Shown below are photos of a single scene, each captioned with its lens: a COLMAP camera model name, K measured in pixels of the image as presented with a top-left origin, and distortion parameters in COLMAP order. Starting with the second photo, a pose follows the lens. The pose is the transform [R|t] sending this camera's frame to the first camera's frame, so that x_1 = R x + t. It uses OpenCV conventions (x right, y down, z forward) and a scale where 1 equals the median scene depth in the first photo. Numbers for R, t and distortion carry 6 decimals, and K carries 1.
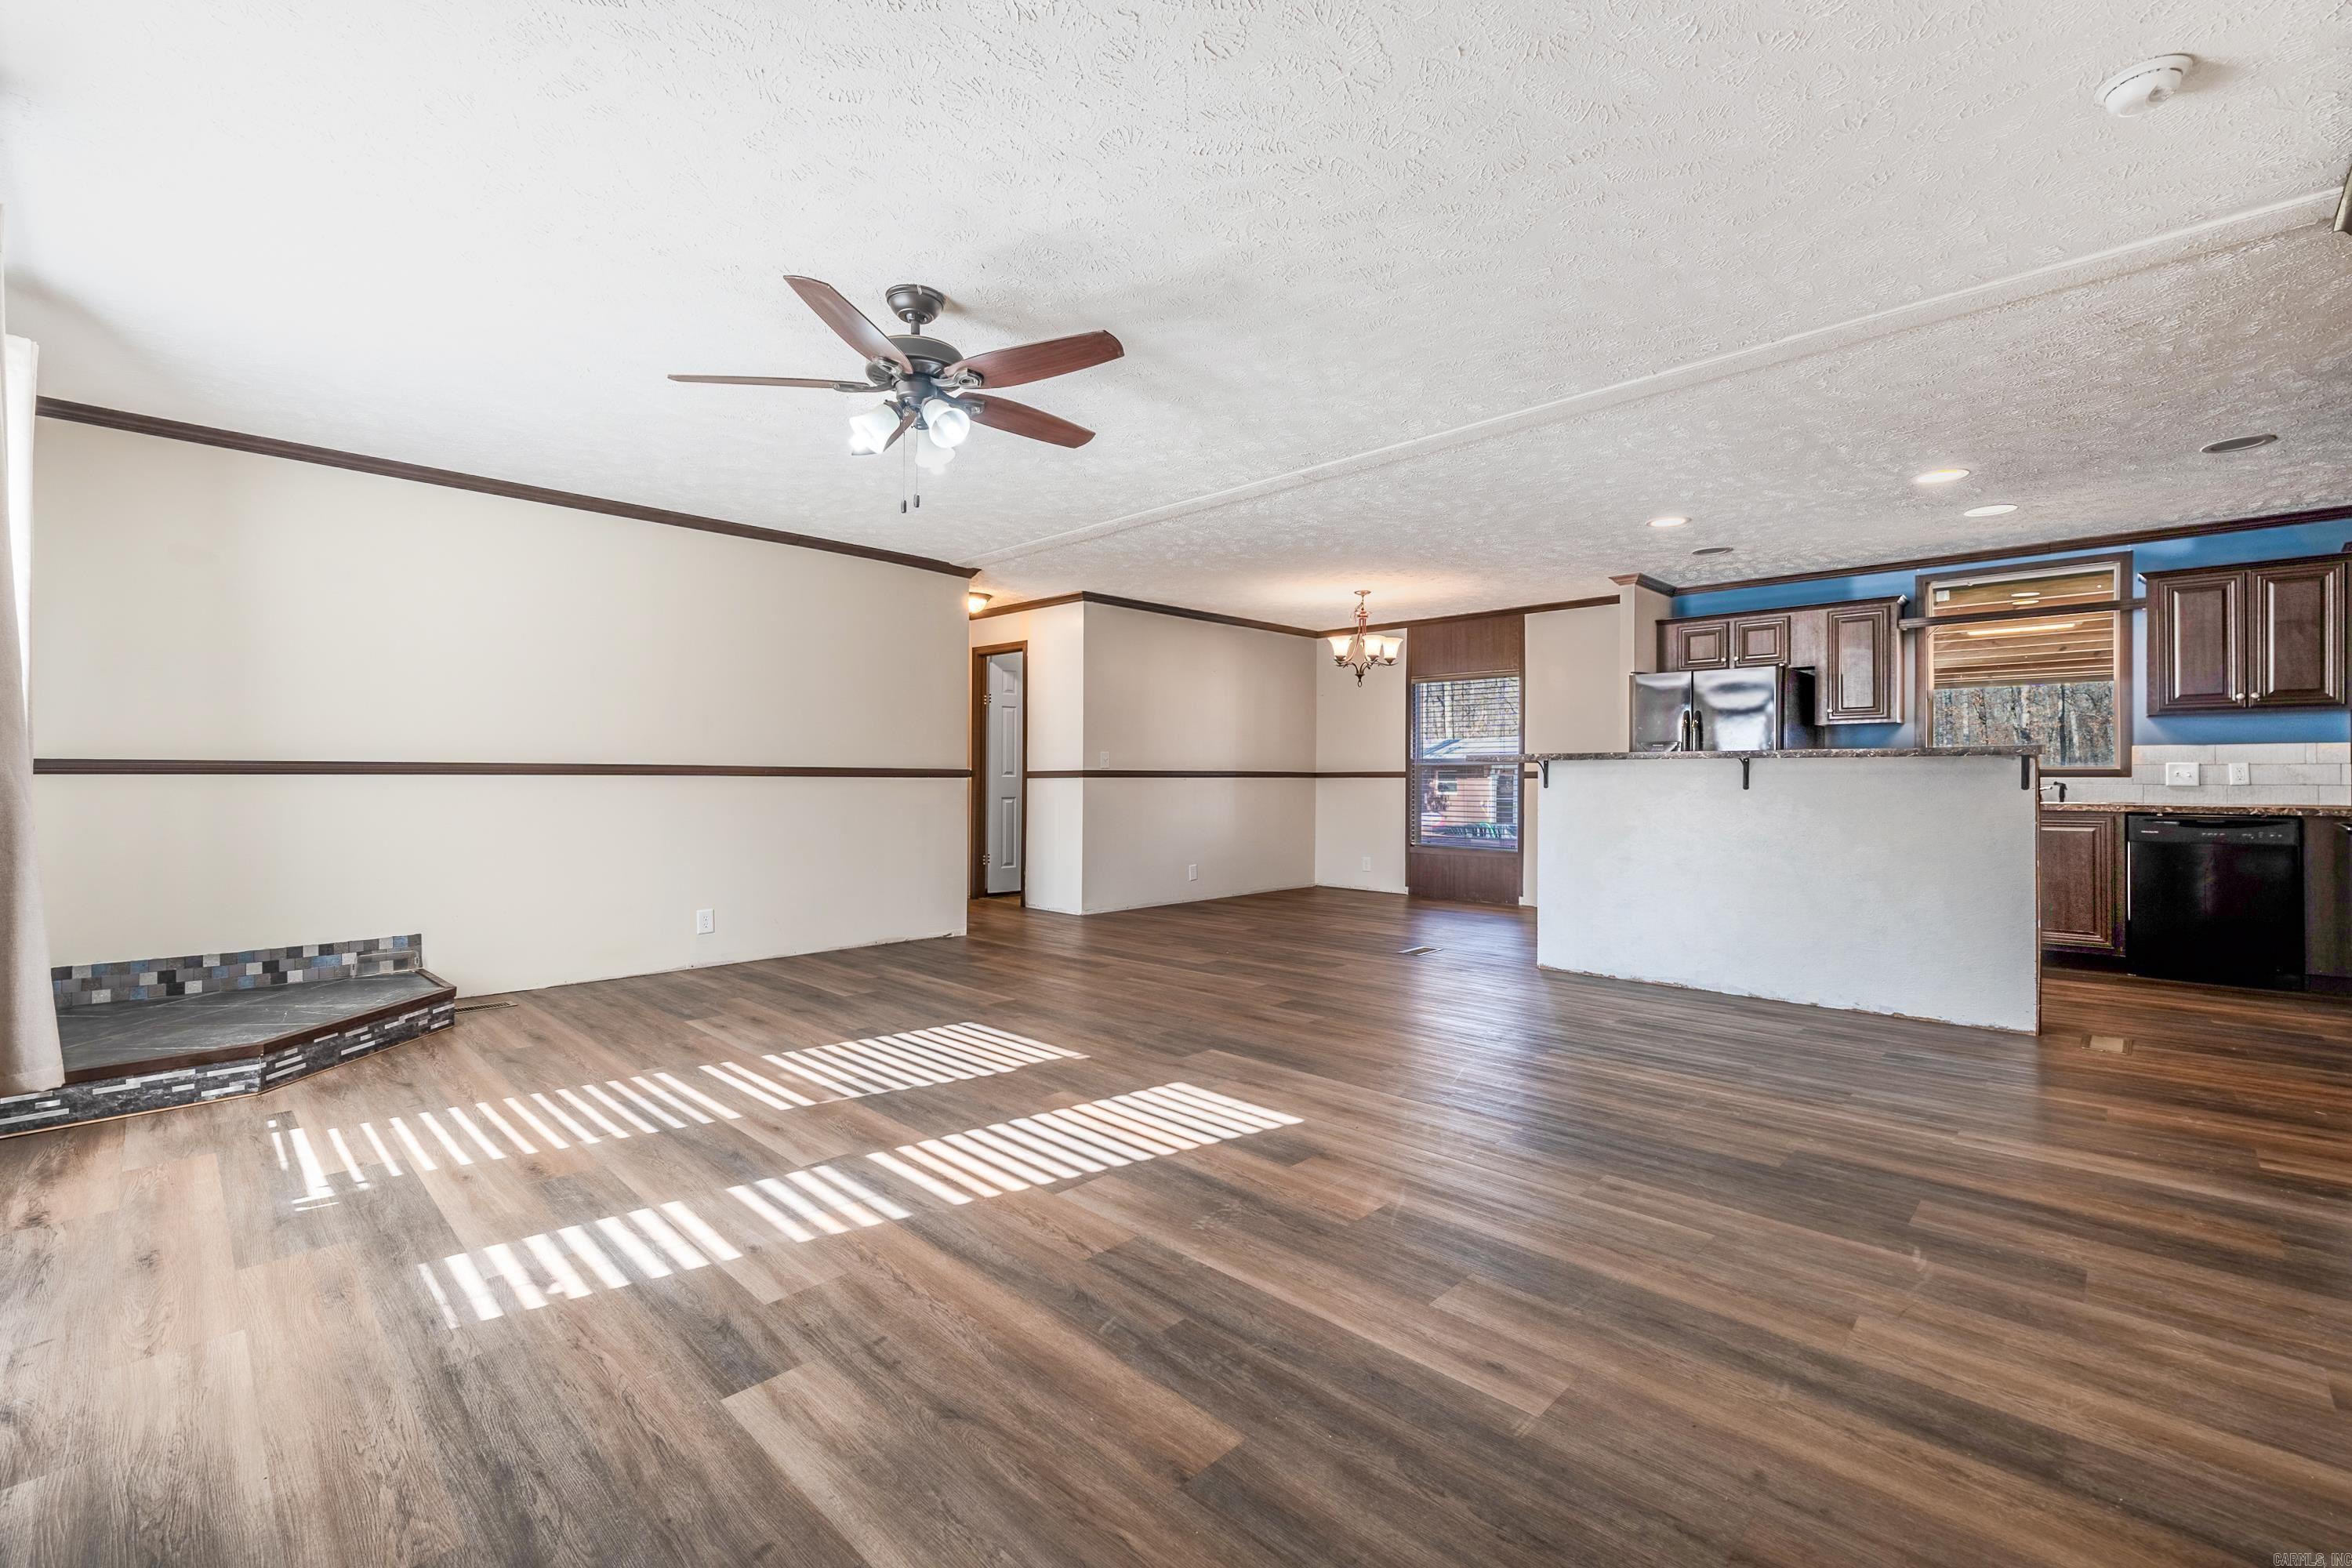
lens RADIAL K [[1032.8, 0, 1224.1], [0, 1032.8, 760.2], [0, 0, 1]] dist [-0.007404, -0.000103]
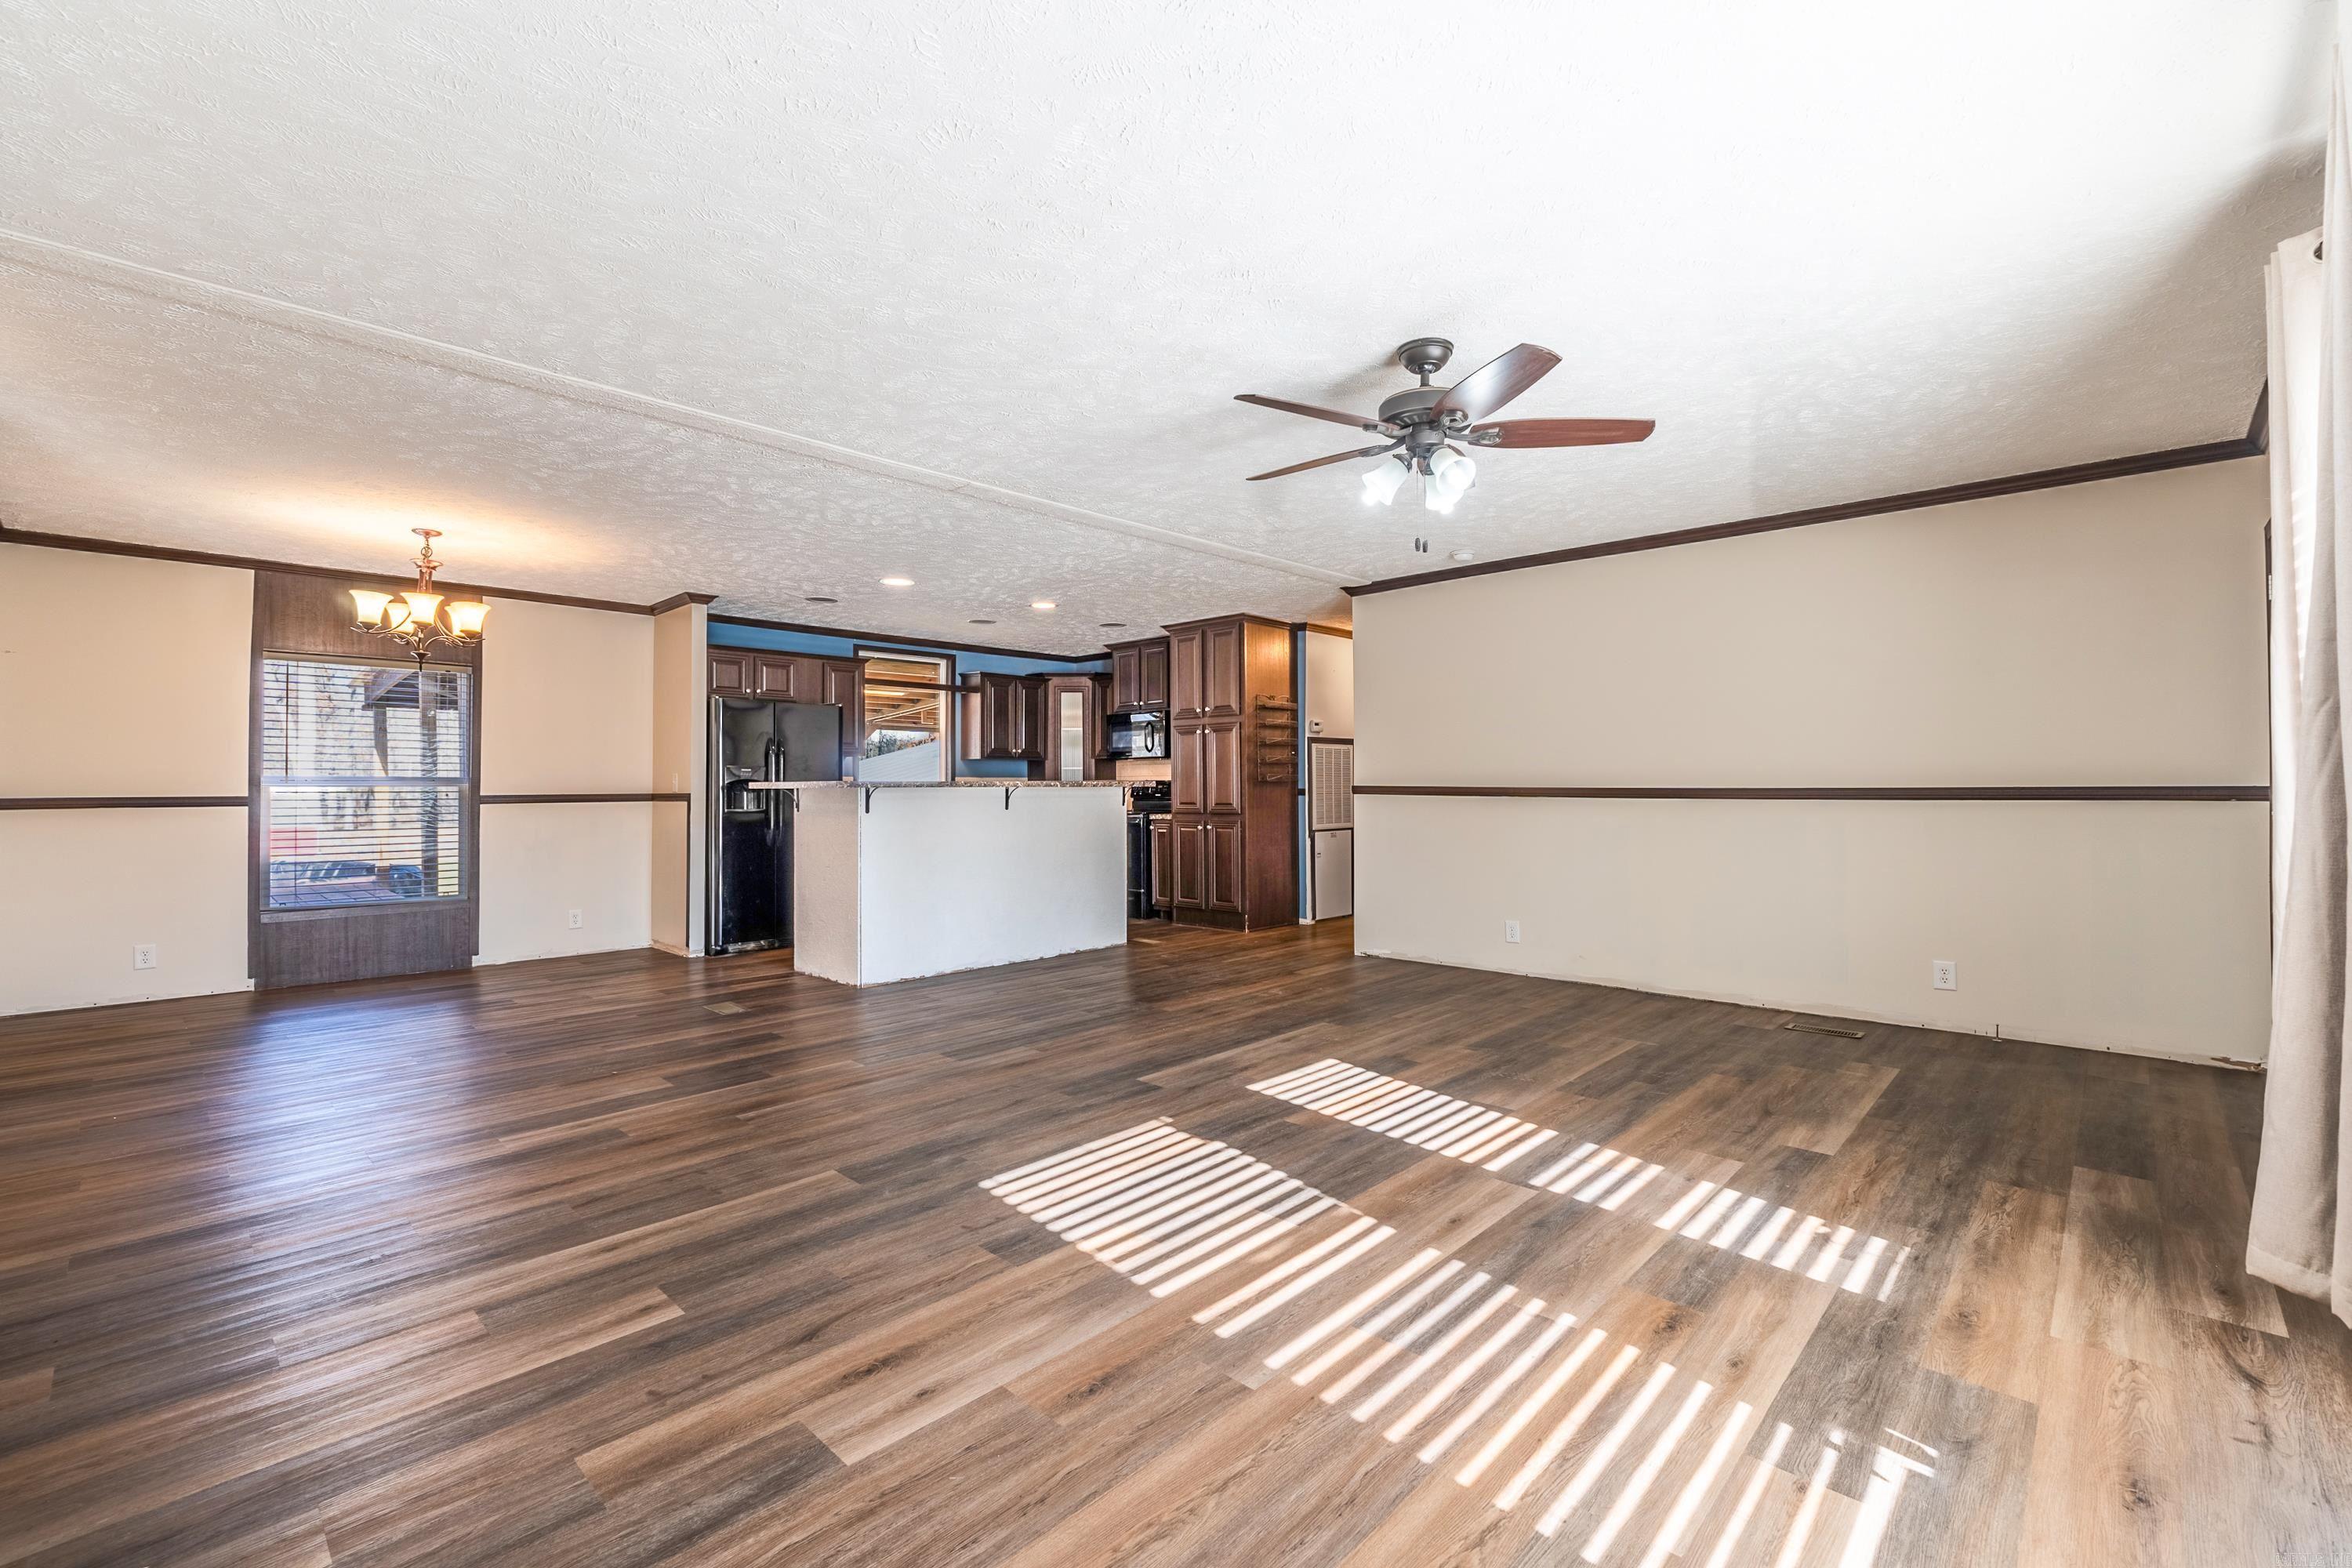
lens RADIAL K [[1032.8, 0, 1173.4], [0, 1032.8, 775.0], [0, 0, 1]] dist [-0.007404, -0.000103]
pose [[-0.017494, 0.009587, 0.999801, -1.475270], [-0.012058, 0.999879, -0.009799, -0.010986], [-0.999774, -0.012227, -0.017377, 1.418888]]
